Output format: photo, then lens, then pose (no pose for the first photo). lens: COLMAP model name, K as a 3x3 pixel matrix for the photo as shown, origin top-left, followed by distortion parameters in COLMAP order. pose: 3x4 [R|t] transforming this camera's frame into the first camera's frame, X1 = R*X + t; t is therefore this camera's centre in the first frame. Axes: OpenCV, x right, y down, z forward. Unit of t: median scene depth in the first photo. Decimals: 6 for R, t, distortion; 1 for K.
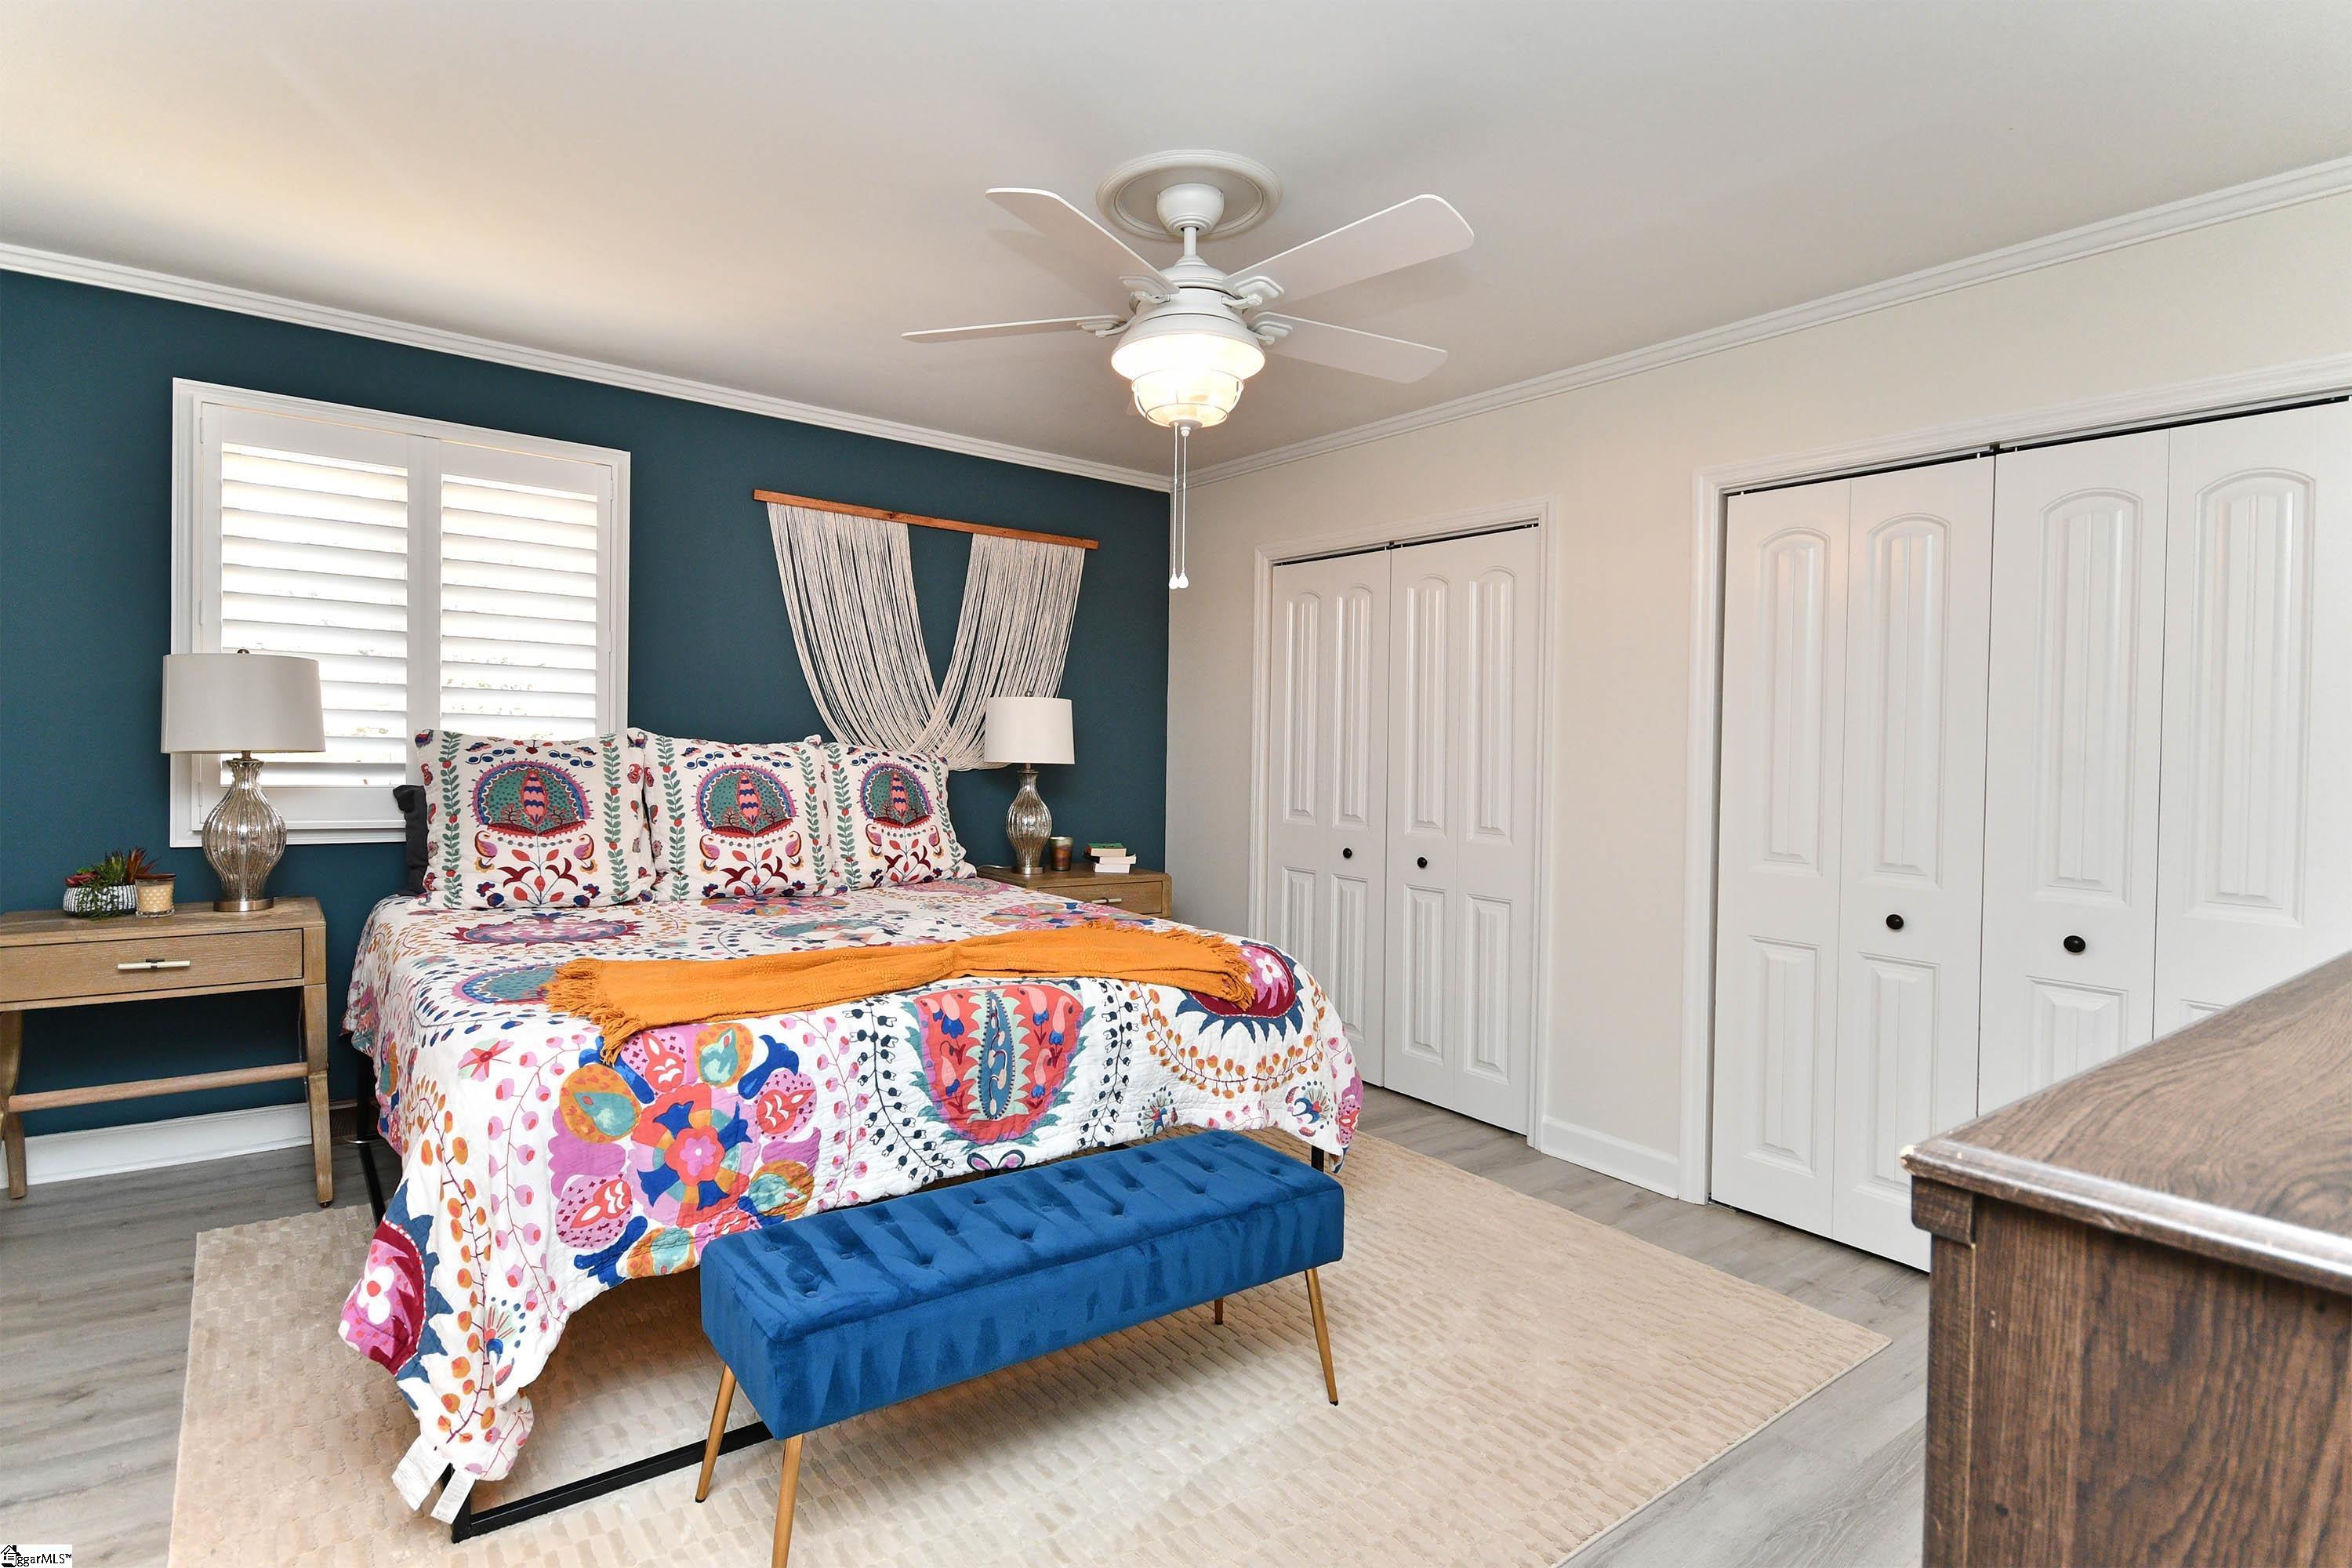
lens RADIAL K [[1094.9, 0, 1173.4], [0, 1094.9, 783.7], [0, 0, 1]] dist [-0.016388, -0.004469]
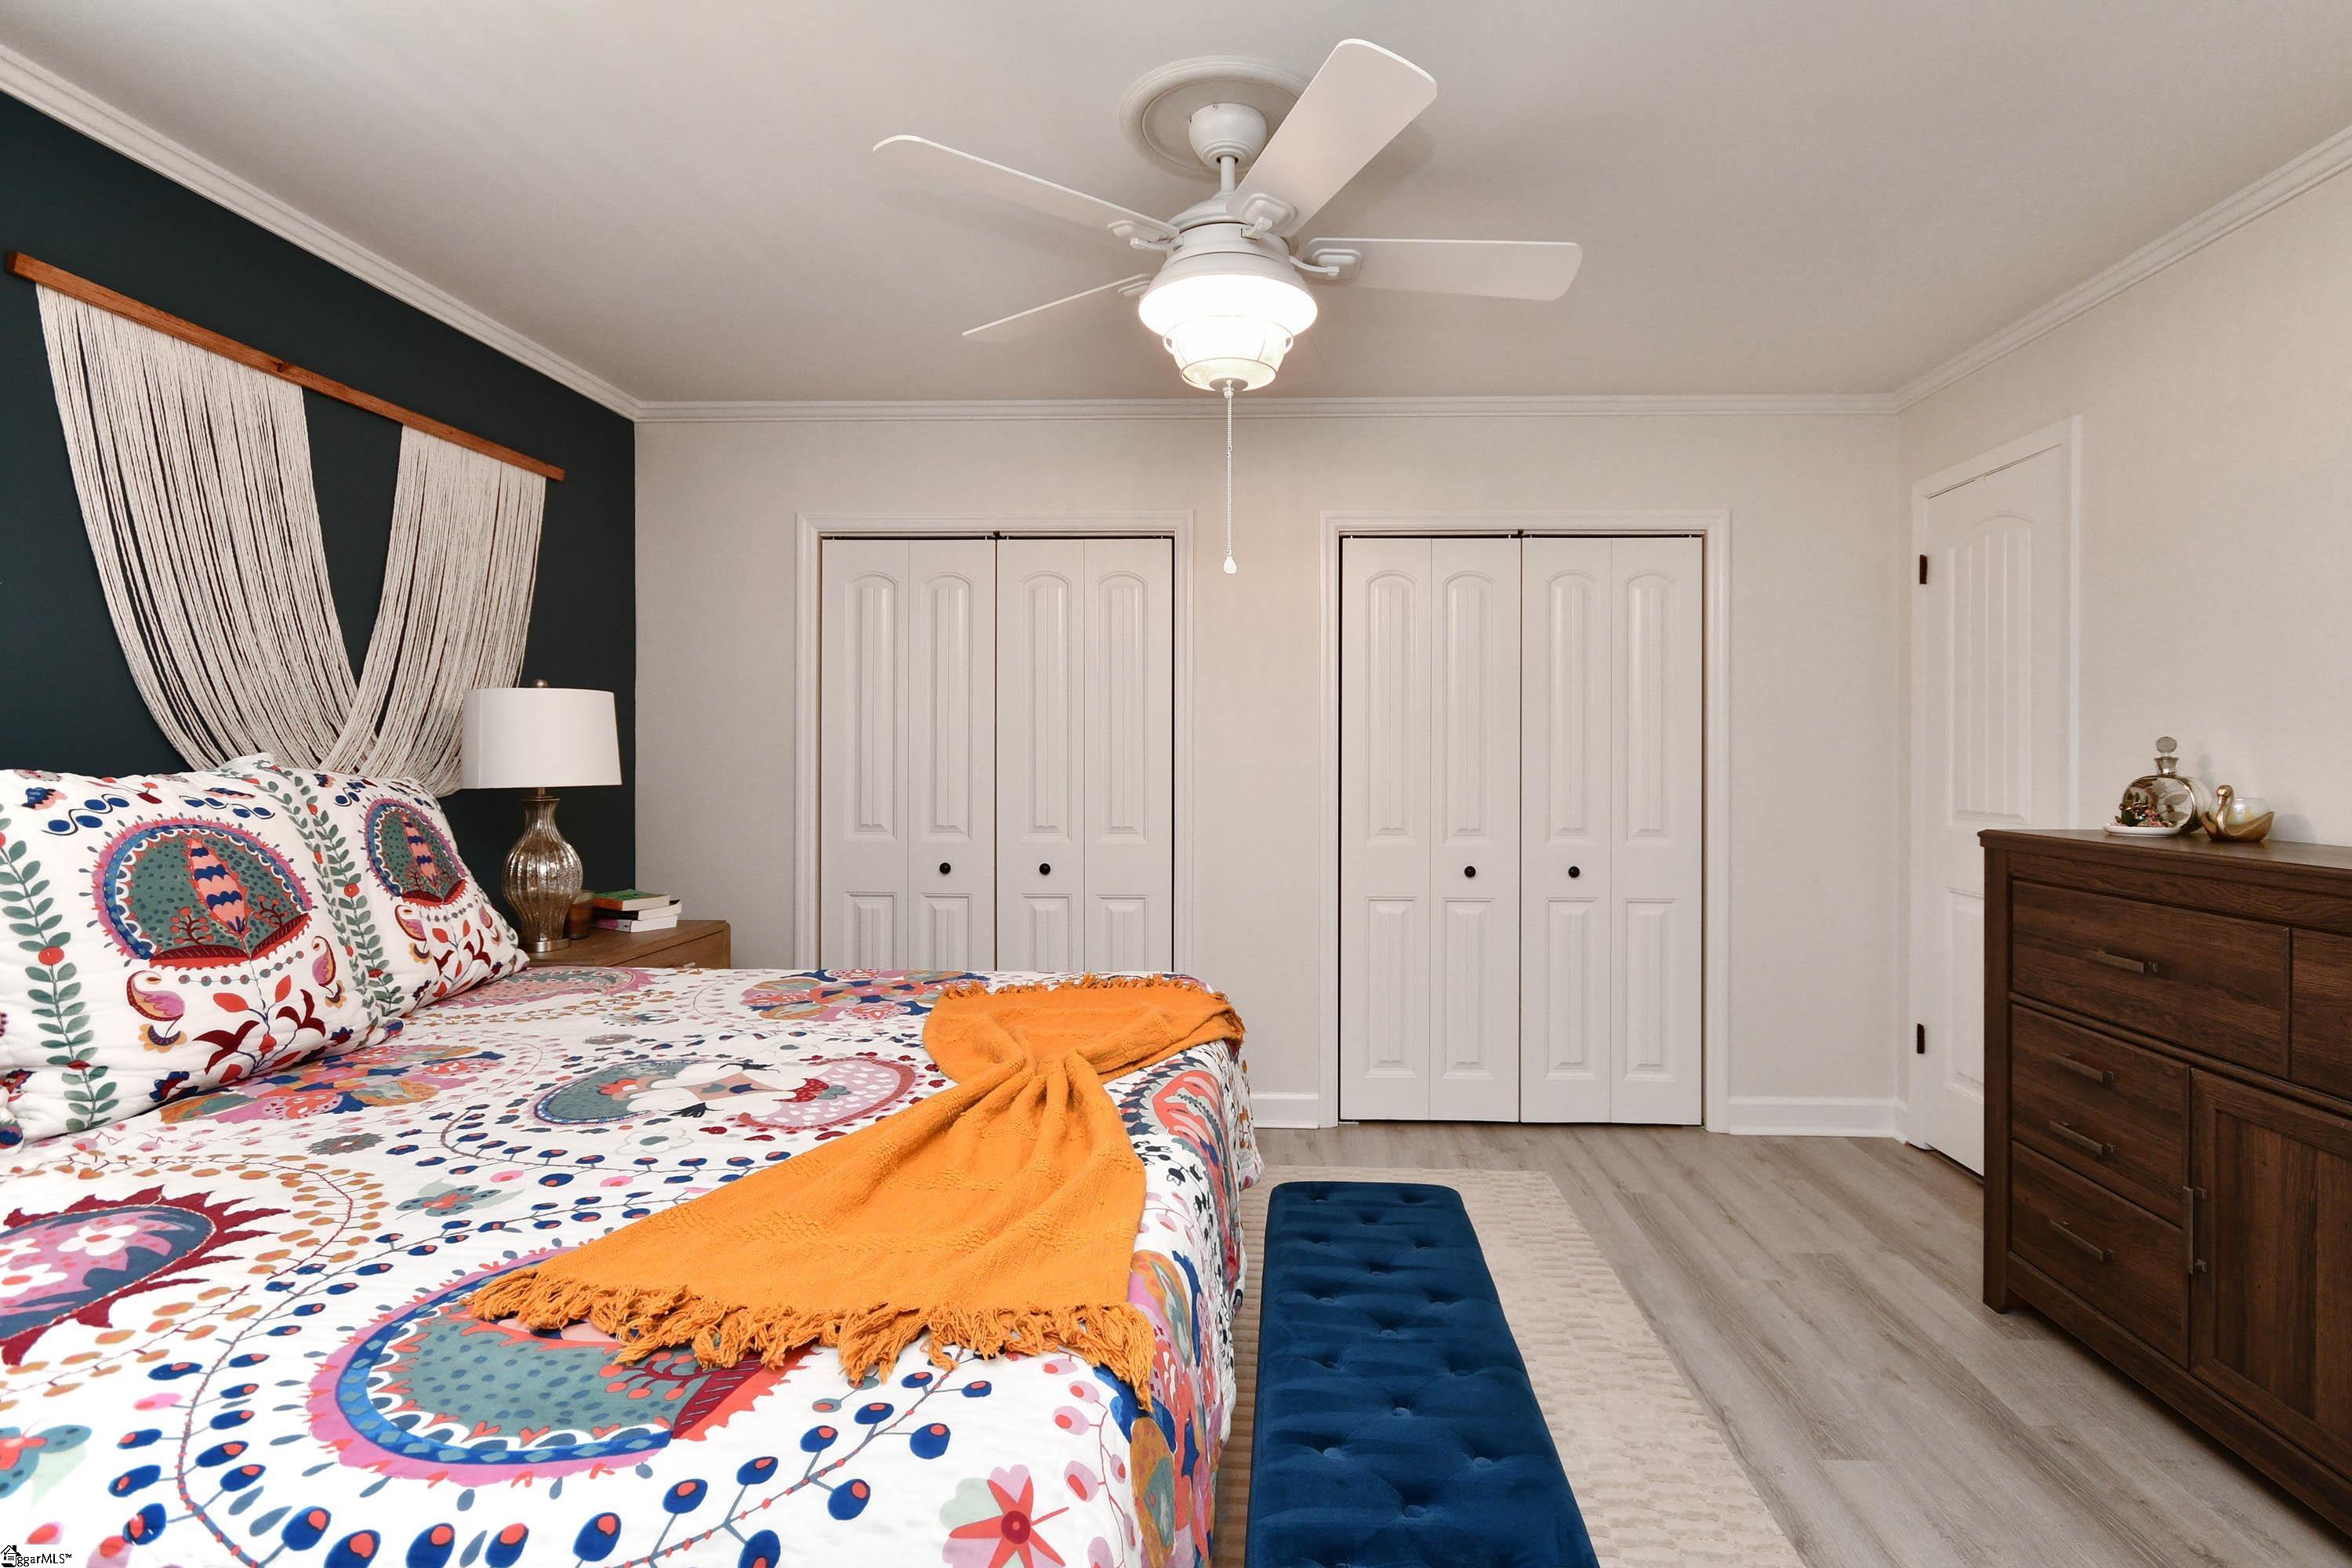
lens RADIAL K [[1040.9, 0, 1183.8], [0, 1040.9, 778.3], [0, 0, 1]] dist [-0.018779, -0.000452]
pose [[0.644058, -0.042914, 0.763772, -0.424713], [0.039885, 0.998951, 0.022494, -0.025818], [-0.763936, 0.015976, 0.645094, 0.334914]]
